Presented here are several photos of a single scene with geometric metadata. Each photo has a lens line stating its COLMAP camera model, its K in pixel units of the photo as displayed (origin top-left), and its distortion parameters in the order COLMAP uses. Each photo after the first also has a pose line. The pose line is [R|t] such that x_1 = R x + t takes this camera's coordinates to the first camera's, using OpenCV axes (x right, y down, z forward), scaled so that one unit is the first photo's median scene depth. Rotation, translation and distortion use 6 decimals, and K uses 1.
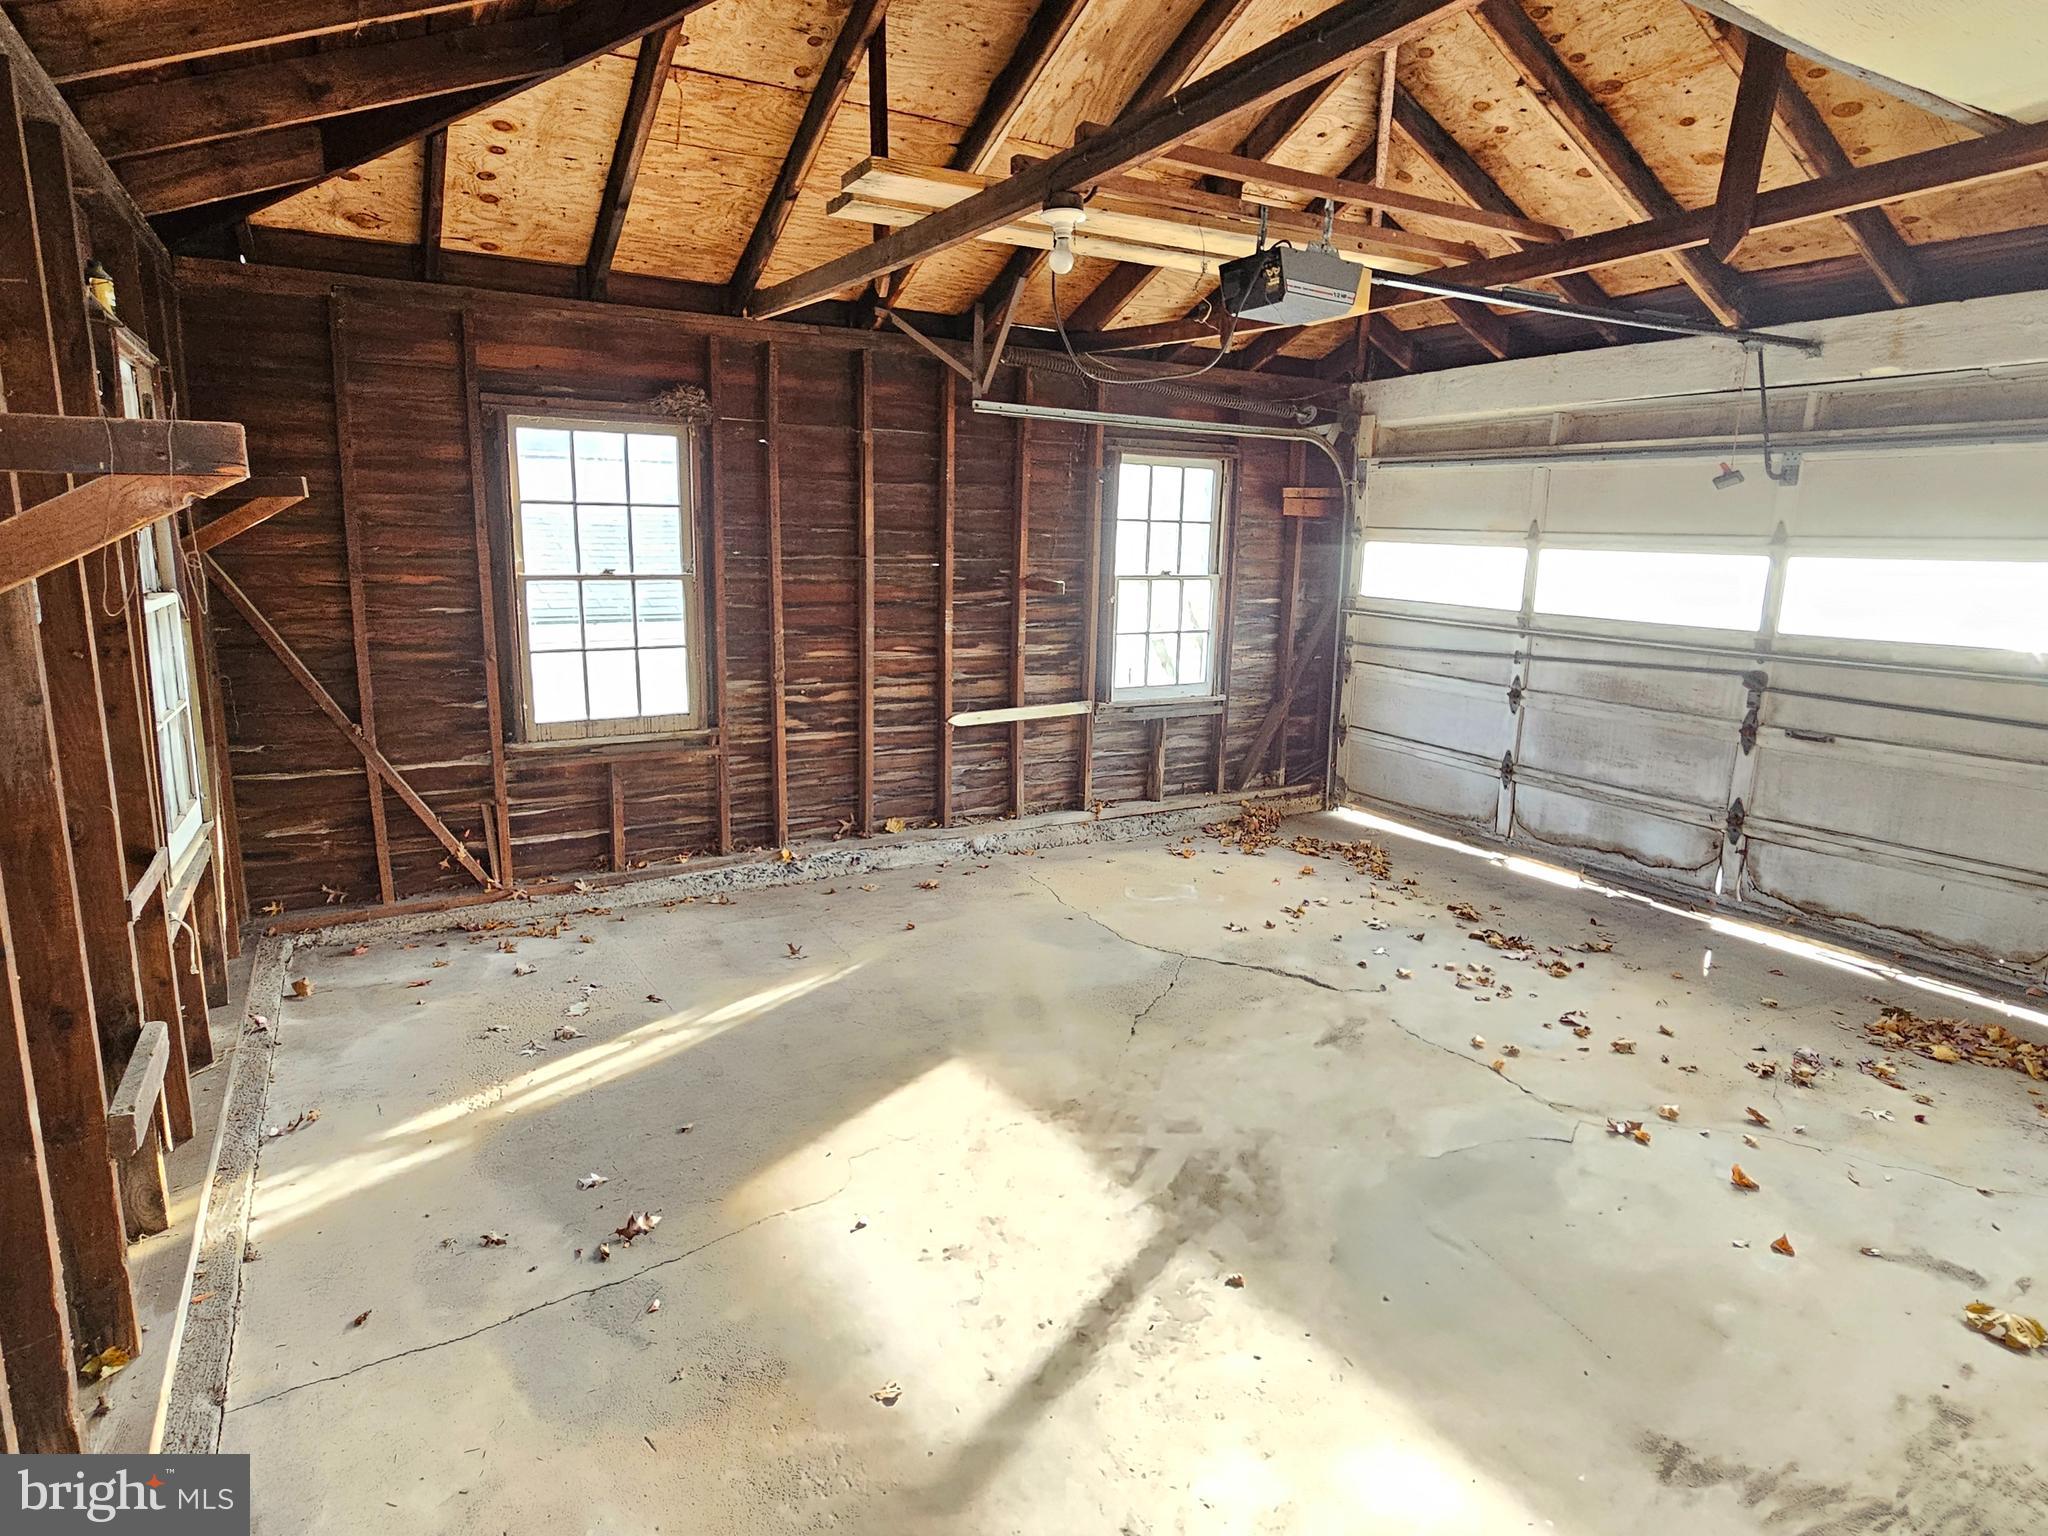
lens RADIAL K [[1135.5, 0, 1020.6], [0, 1135.5, 761.0], [0, 0, 1]] dist [-0.002666, -0.000557]
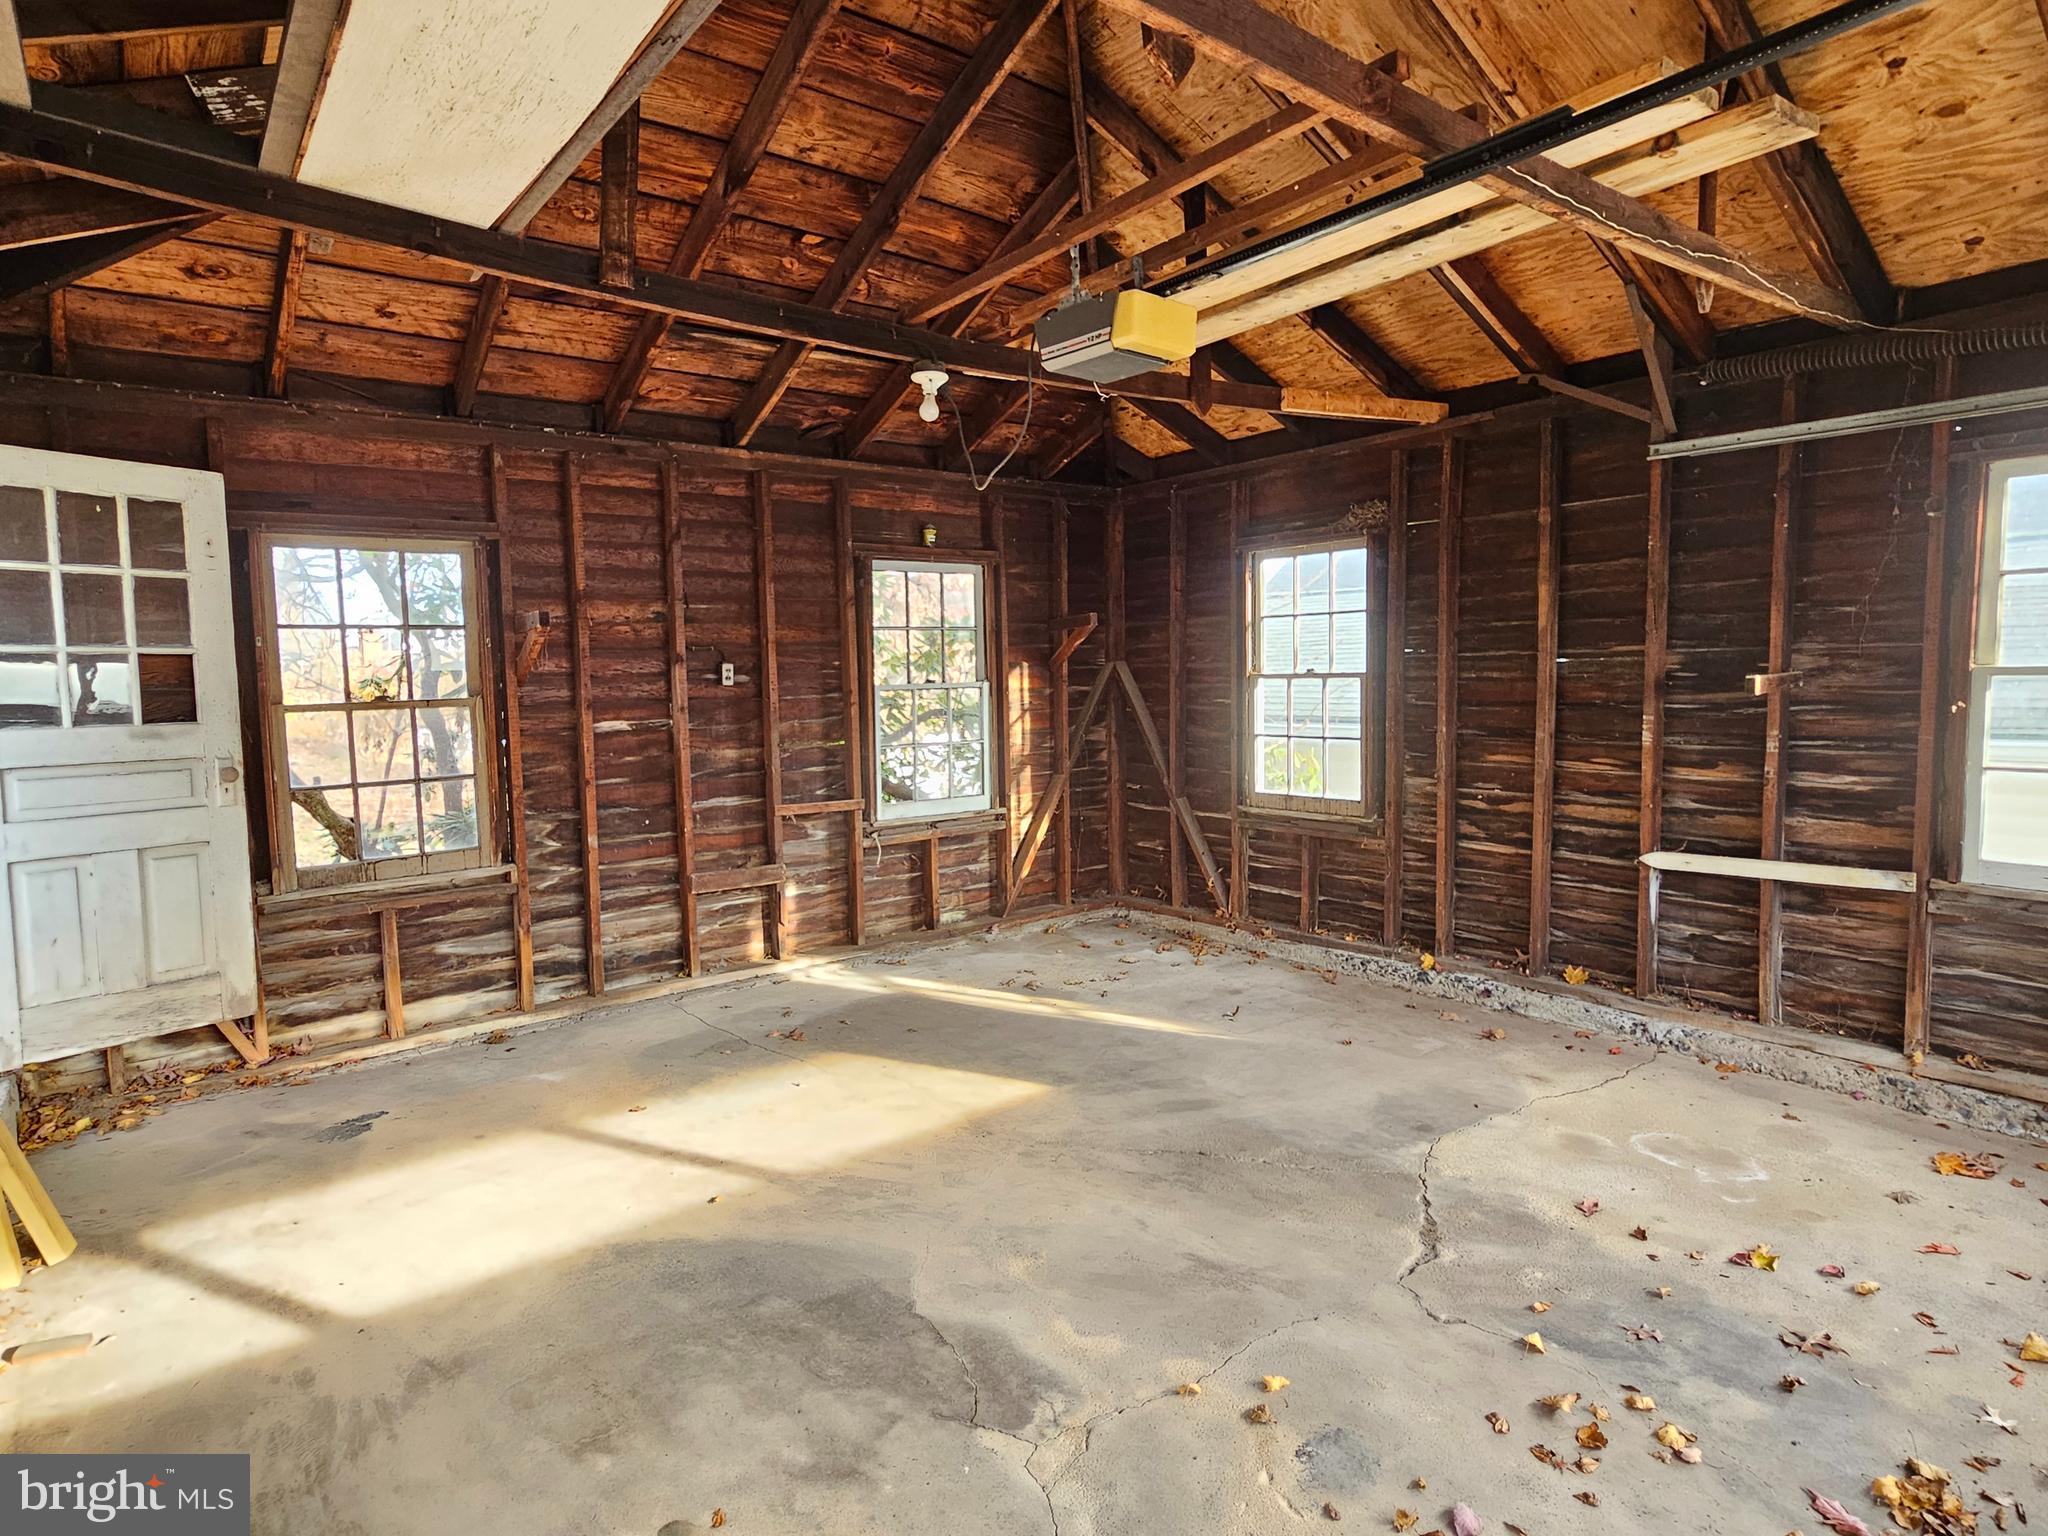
lens RADIAL K [[1135.5, 0, 1020.6], [0, 1135.5, 761.0], [0, 0, 1]] dist [-0.002666, -0.000557]
pose [[0.123976, 0.057295, -0.990630, 0.755689], [-0.170647, 0.984689, 0.035595, -0.065667], [0.977502, 0.164635, 0.131855, 0.563459]]
